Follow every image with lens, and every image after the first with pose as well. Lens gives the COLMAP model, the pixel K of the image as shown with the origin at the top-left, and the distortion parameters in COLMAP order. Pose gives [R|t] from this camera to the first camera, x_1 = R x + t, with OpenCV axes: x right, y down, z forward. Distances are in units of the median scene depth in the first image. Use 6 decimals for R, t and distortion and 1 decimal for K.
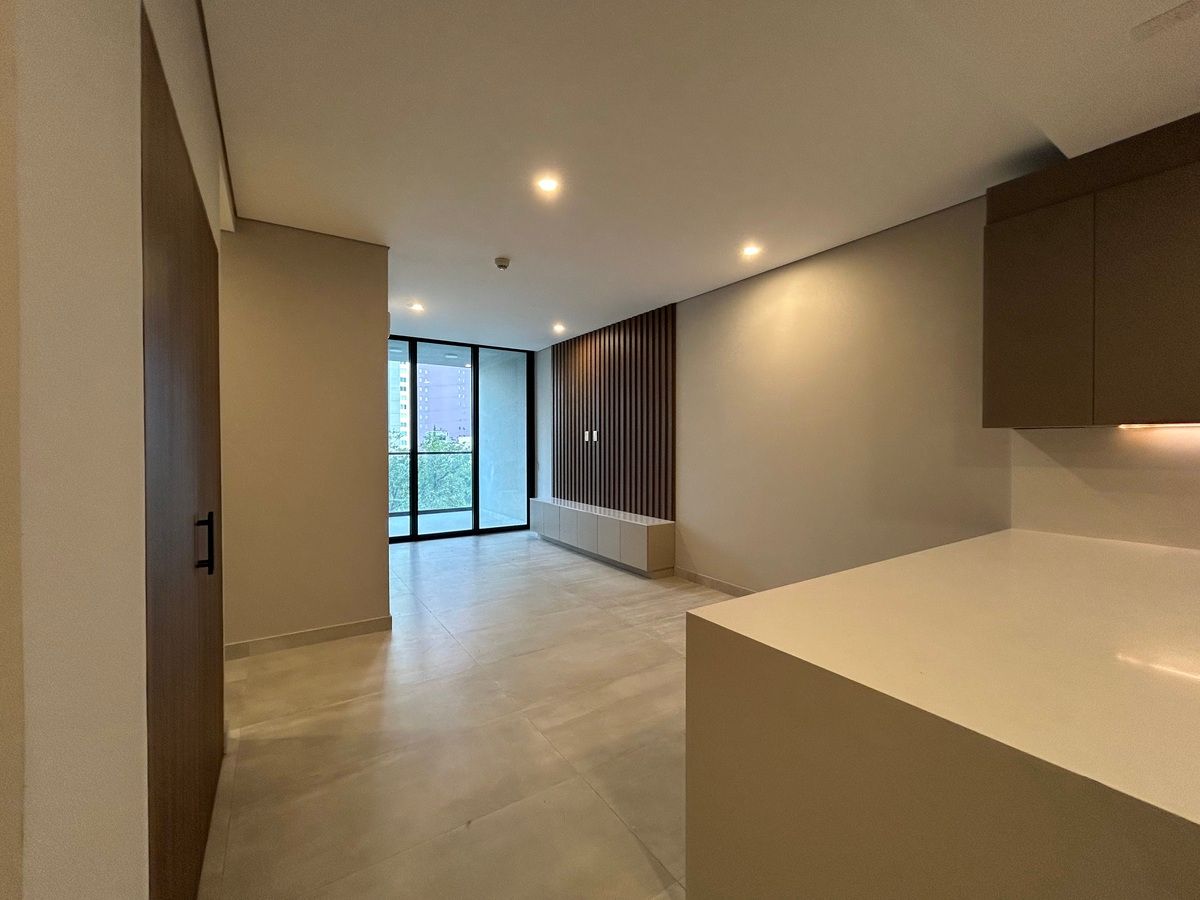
lens RADIAL K [[486.7, 0, 600.0], [0, 486.7, 450.0], [0, 0, 1]] dist [0.000365, 0.000044]
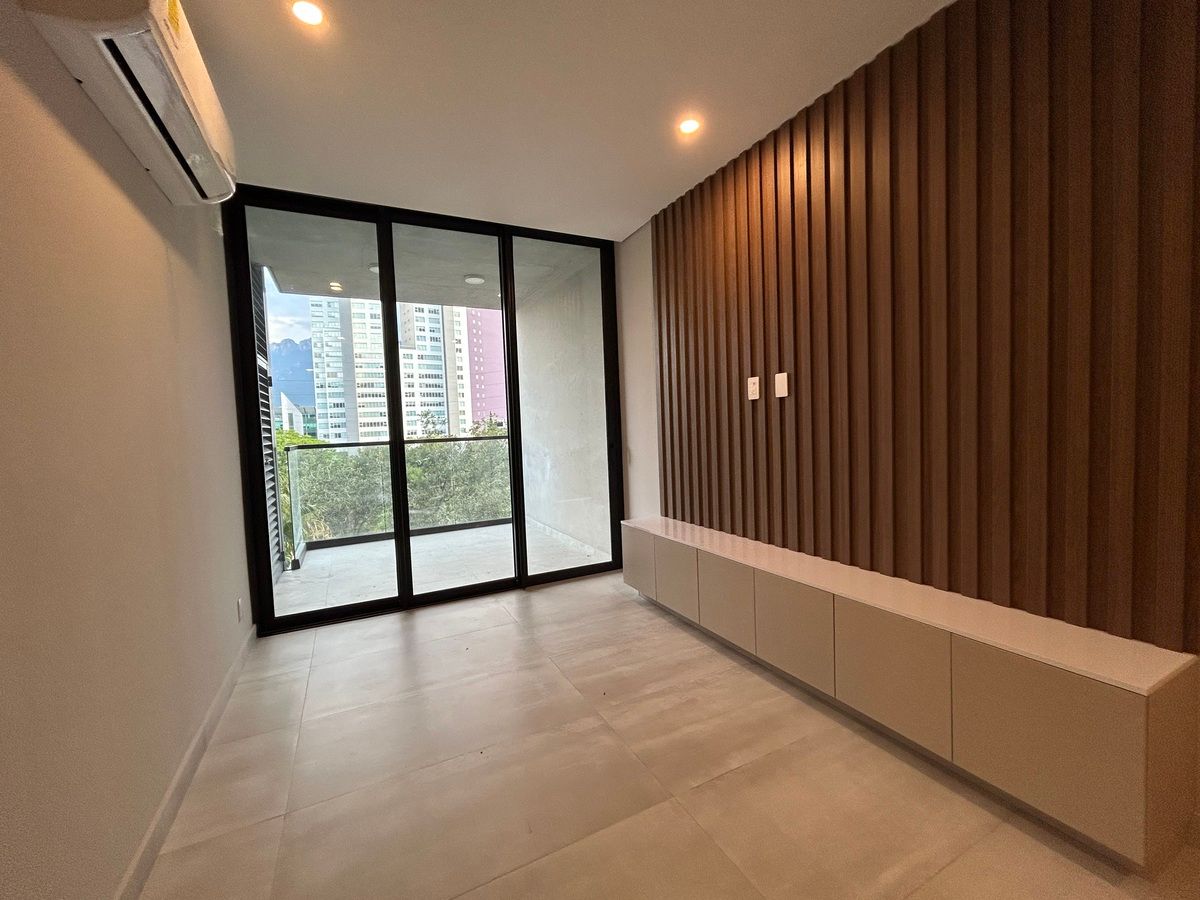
lens RADIAL K [[486.7, 0, 600.0], [0, 486.7, 450.0], [0, 0, 1]] dist [0.000365, 0.000044]
pose [[0.992899, -0.031576, -0.114693, -0.101444], [0.035787, 0.998752, 0.034852, 0.006056], [0.113449, -0.038709, 0.992789, 0.478200]]
